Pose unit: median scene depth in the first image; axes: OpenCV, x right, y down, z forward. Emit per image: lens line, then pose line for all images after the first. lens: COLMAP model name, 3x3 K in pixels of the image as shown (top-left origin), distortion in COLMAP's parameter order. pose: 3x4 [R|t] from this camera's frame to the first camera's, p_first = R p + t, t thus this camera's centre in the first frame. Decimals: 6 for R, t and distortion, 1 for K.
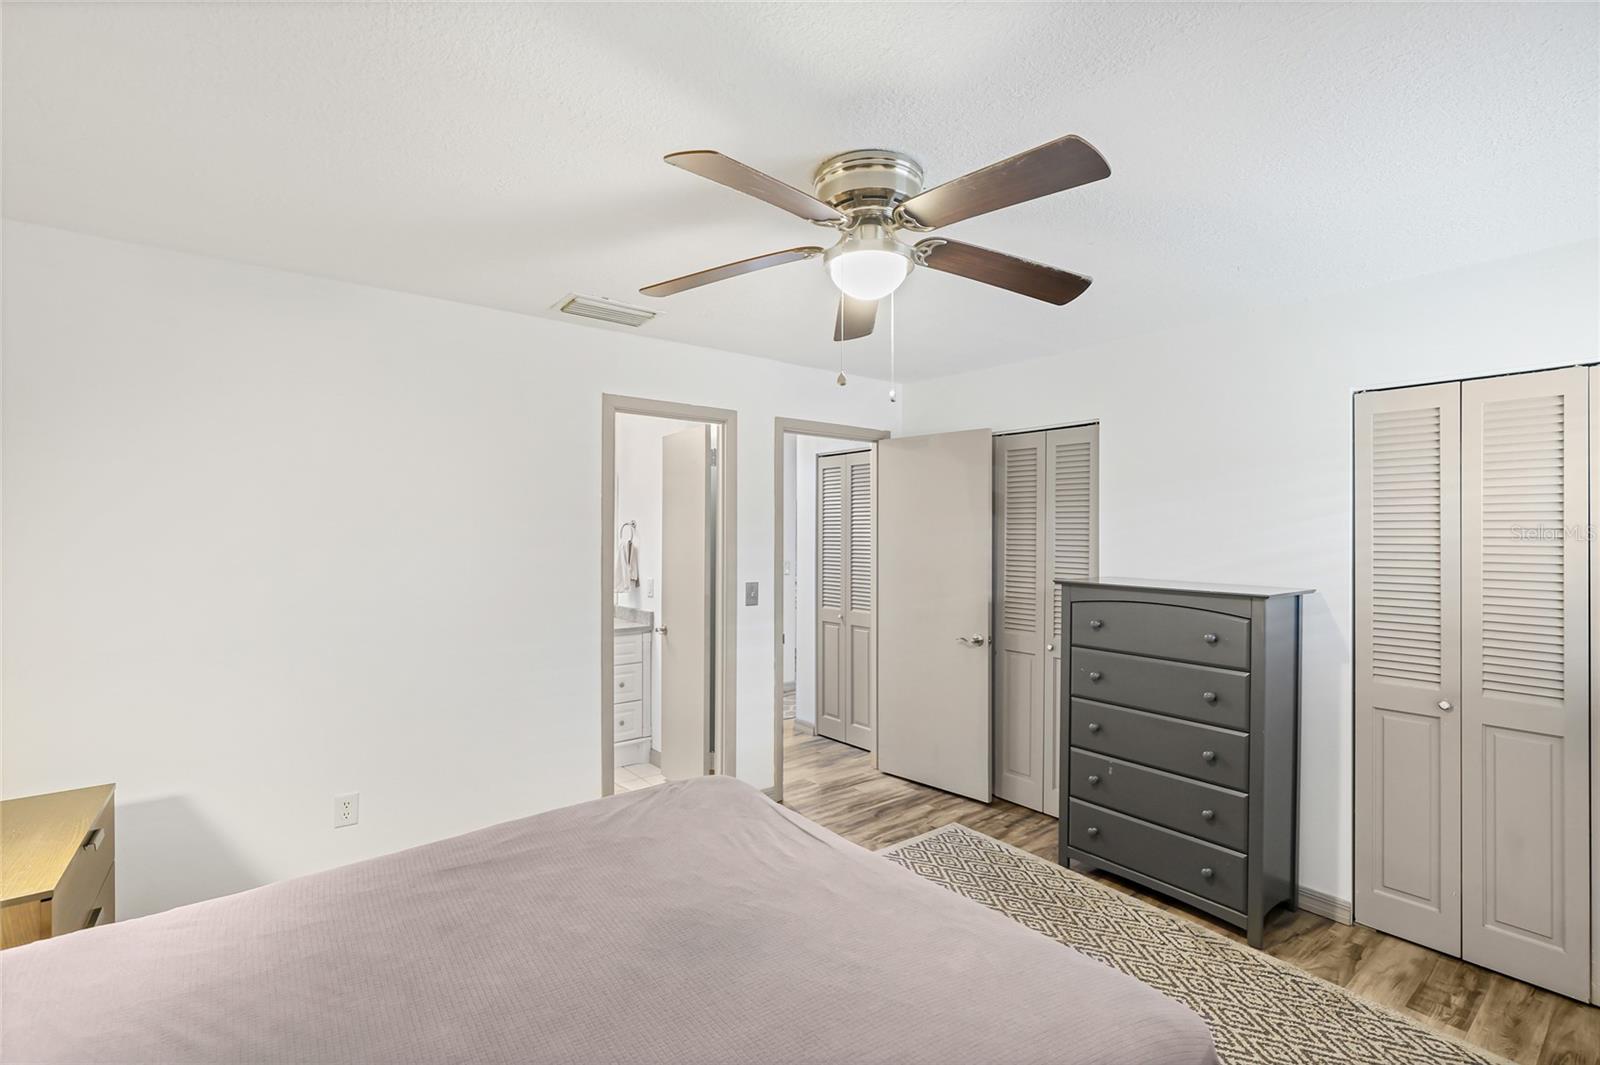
lens RADIAL K [[733.1, 0, 802.7], [0, 733.1, 529.4], [0, 0, 1]] dist [0.002639, 0.001527]
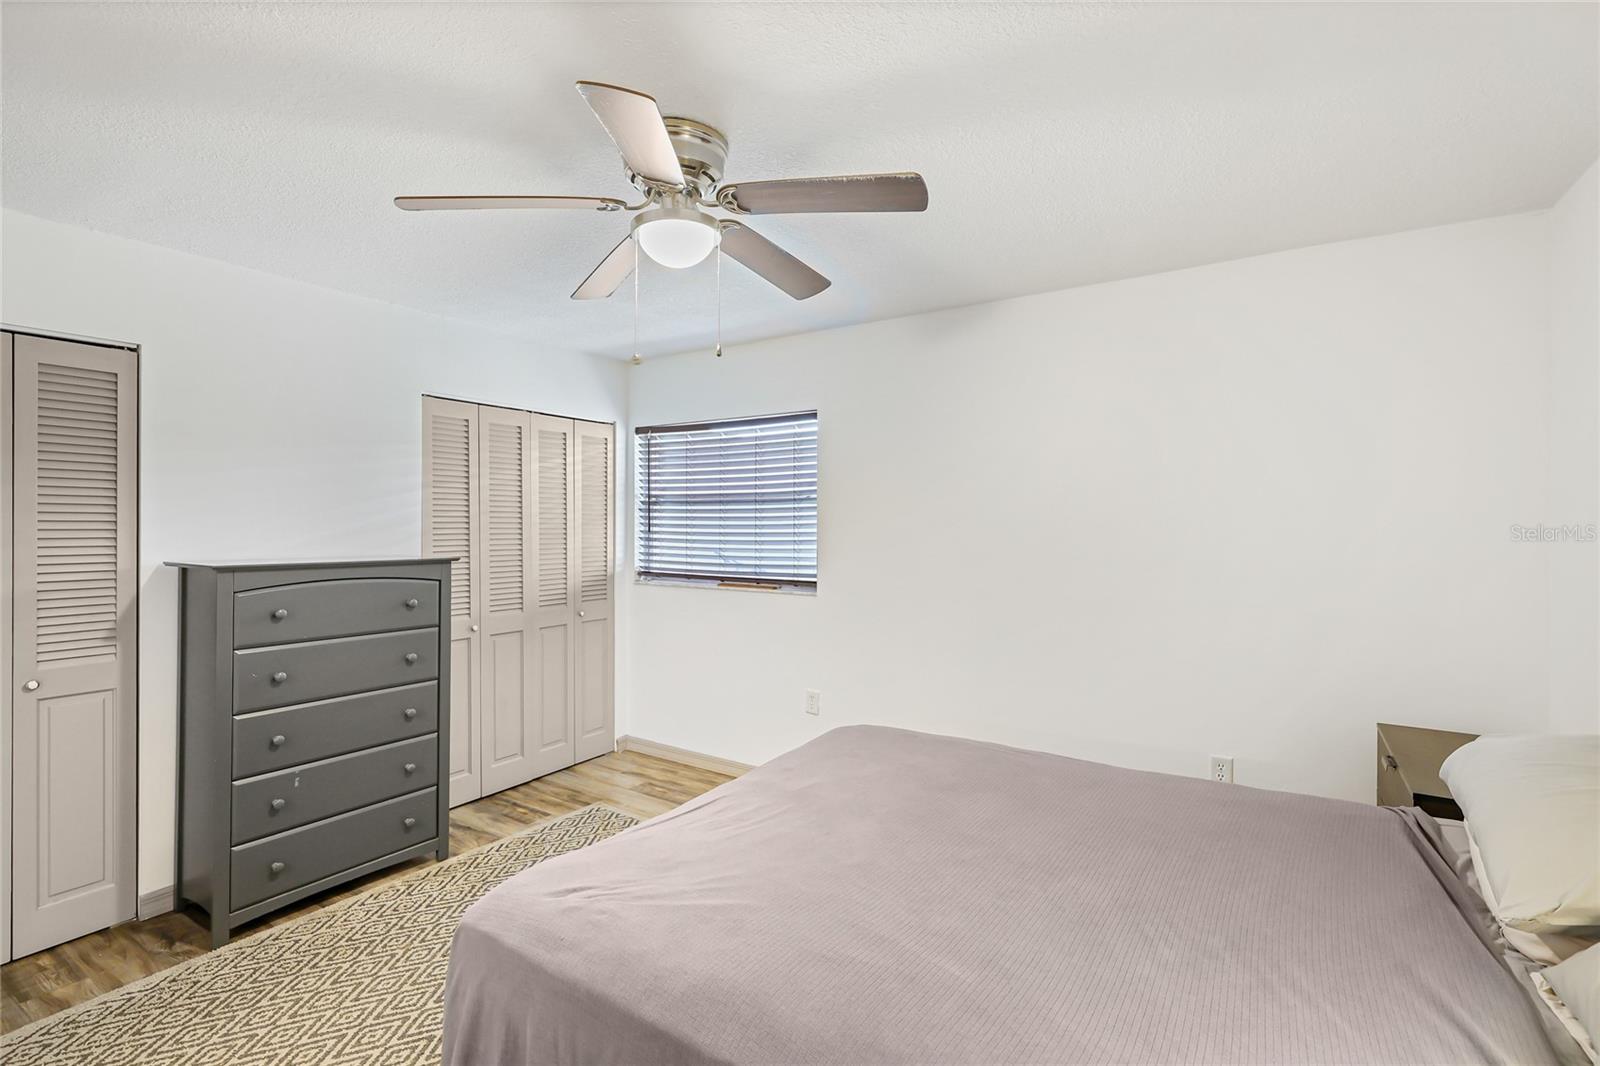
lens RADIAL K [[733.1, 0, 805.3], [0, 733.1, 529.7], [0, 0, 1]] dist [0.002639, 0.001527]
pose [[-0.335123, -0.012540, 0.942091, -0.686744], [-0.007050, 0.999917, 0.010801, 0.026223], [-0.942148, -0.003022, -0.335184, 0.865564]]
